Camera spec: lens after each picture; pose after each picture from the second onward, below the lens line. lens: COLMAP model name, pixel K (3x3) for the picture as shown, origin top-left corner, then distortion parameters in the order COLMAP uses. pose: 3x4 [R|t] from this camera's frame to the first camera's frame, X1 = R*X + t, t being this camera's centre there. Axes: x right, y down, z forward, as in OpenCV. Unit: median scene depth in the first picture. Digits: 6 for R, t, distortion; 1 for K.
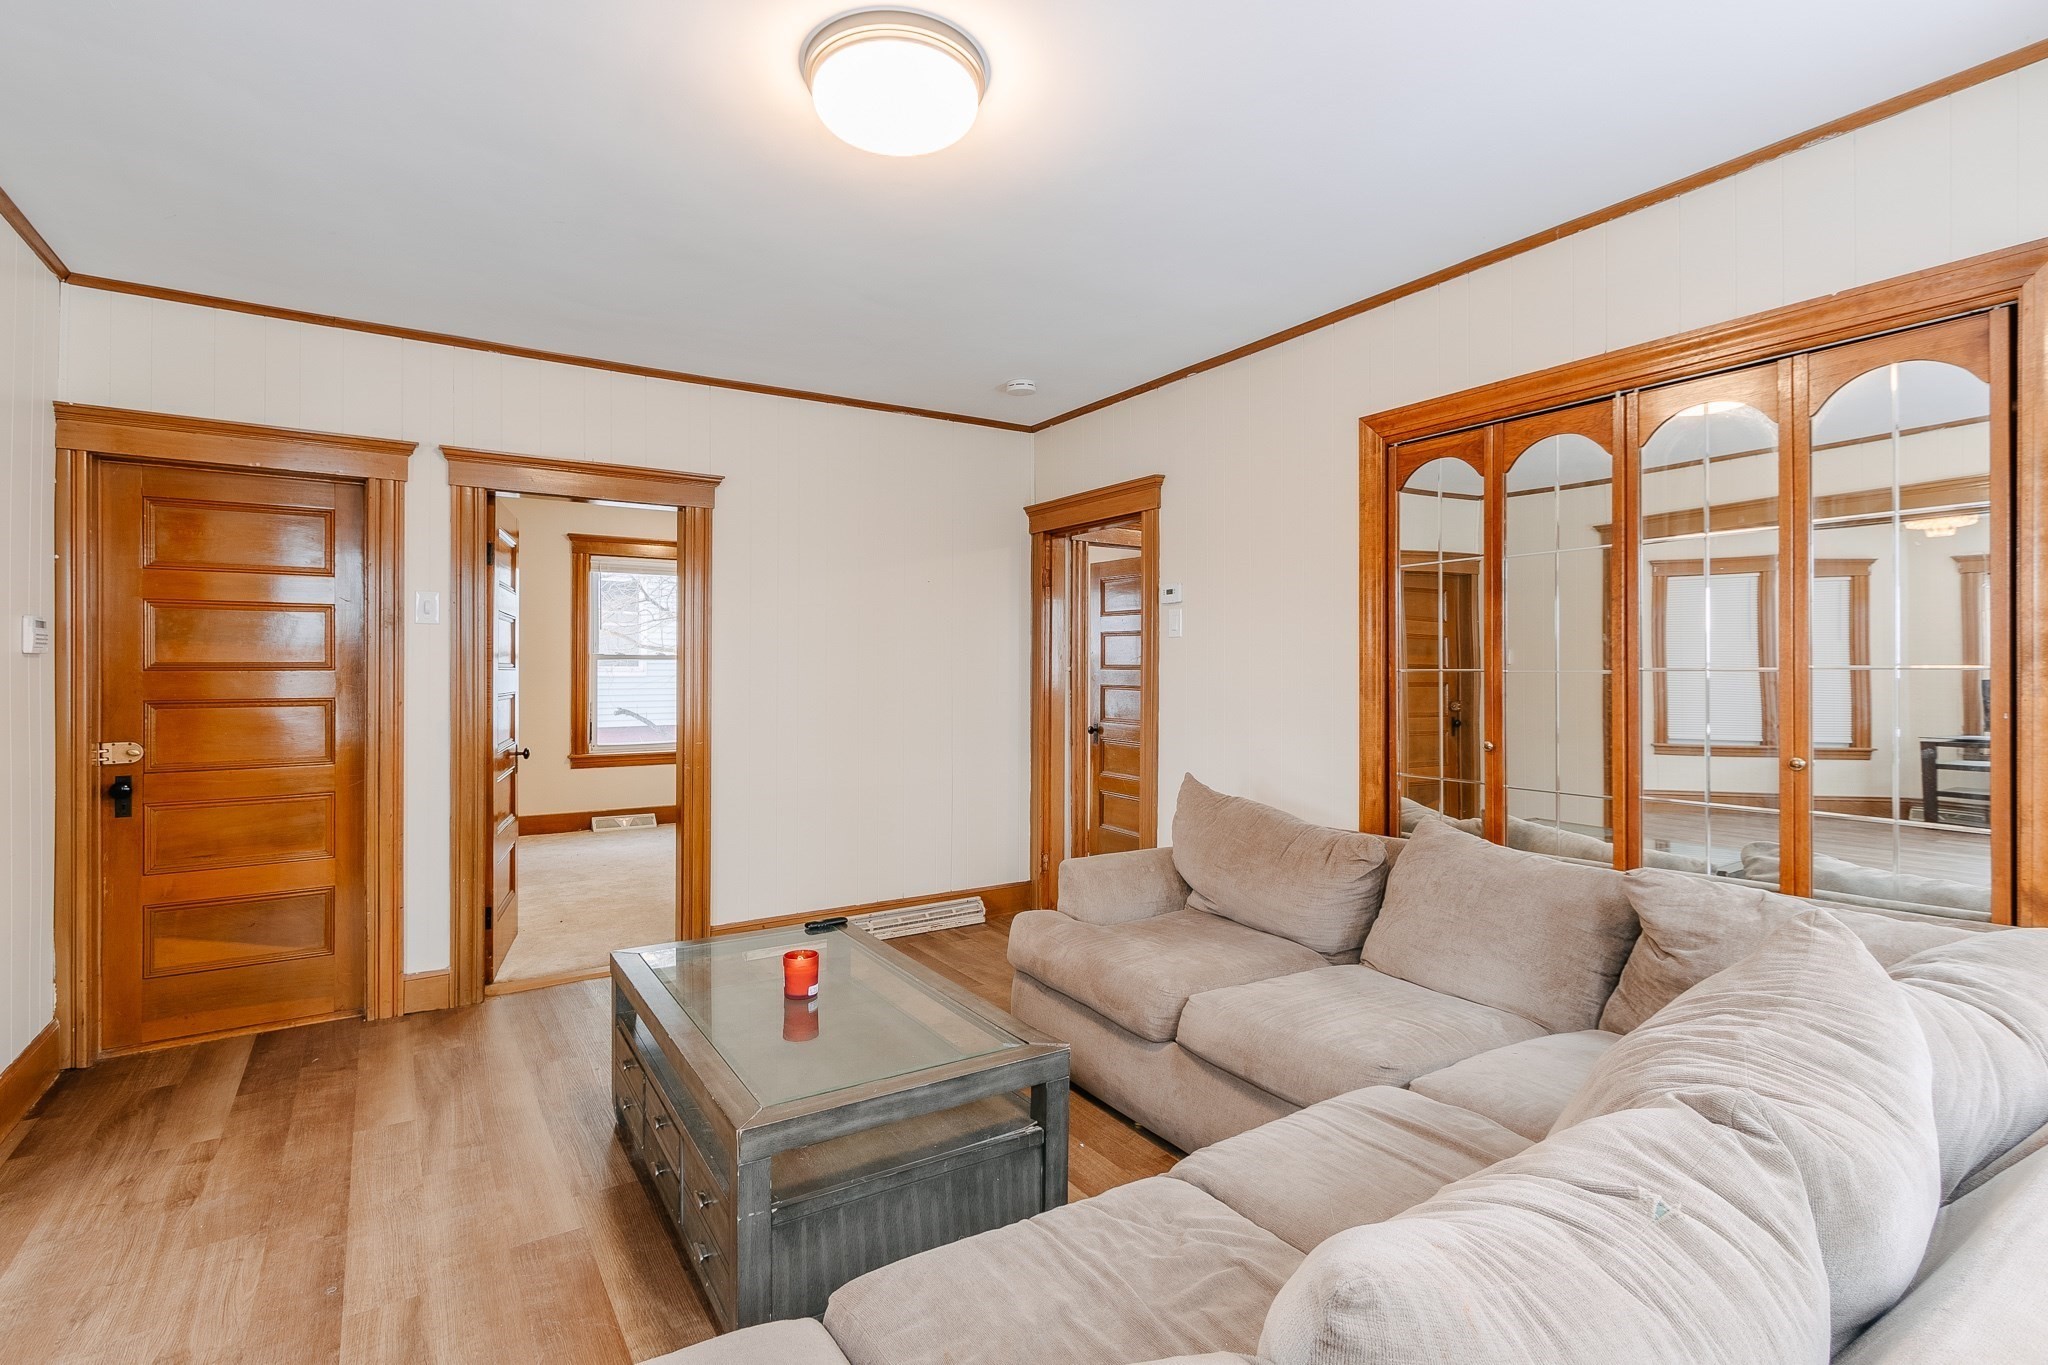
lens RADIAL K [[940.6, 0, 1019.8], [0, 940.6, 673.0], [0, 0, 1]] dist [-0.005251, 0.000124]
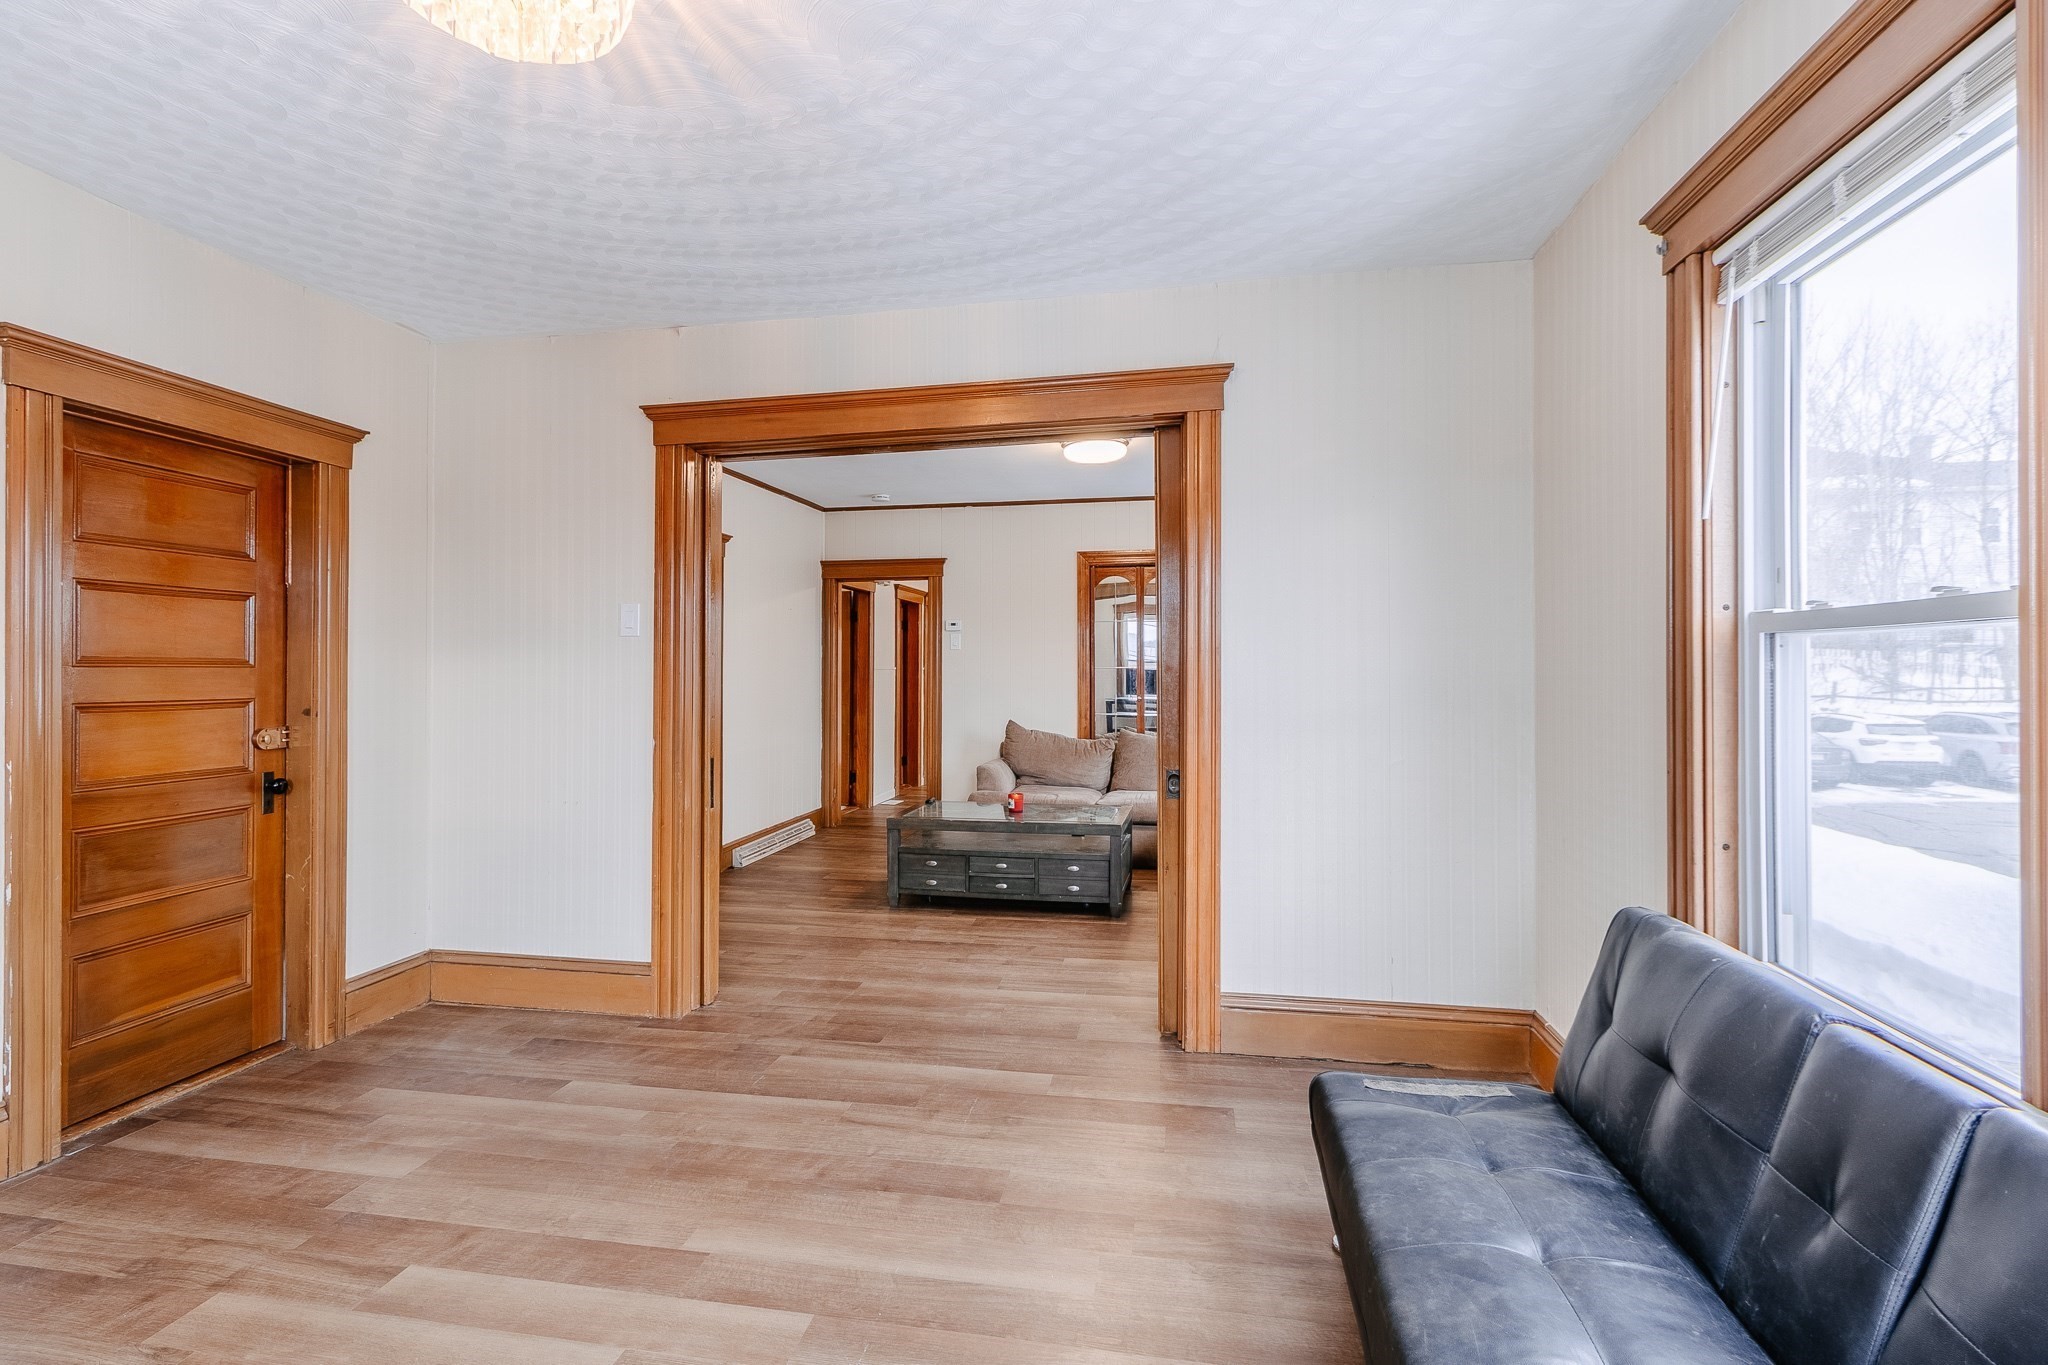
lens RADIAL K [[940.6, 0, 1019.8], [0, 940.6, 669.8], [0, 0, 1]] dist [-0.005251, 0.000124]
pose [[0.692229, -0.004949, 0.721661, -1.420352], [0.006599, 0.999978, 0.000528, -0.000717], [-0.721648, 0.004397, 0.692246, -0.444866]]
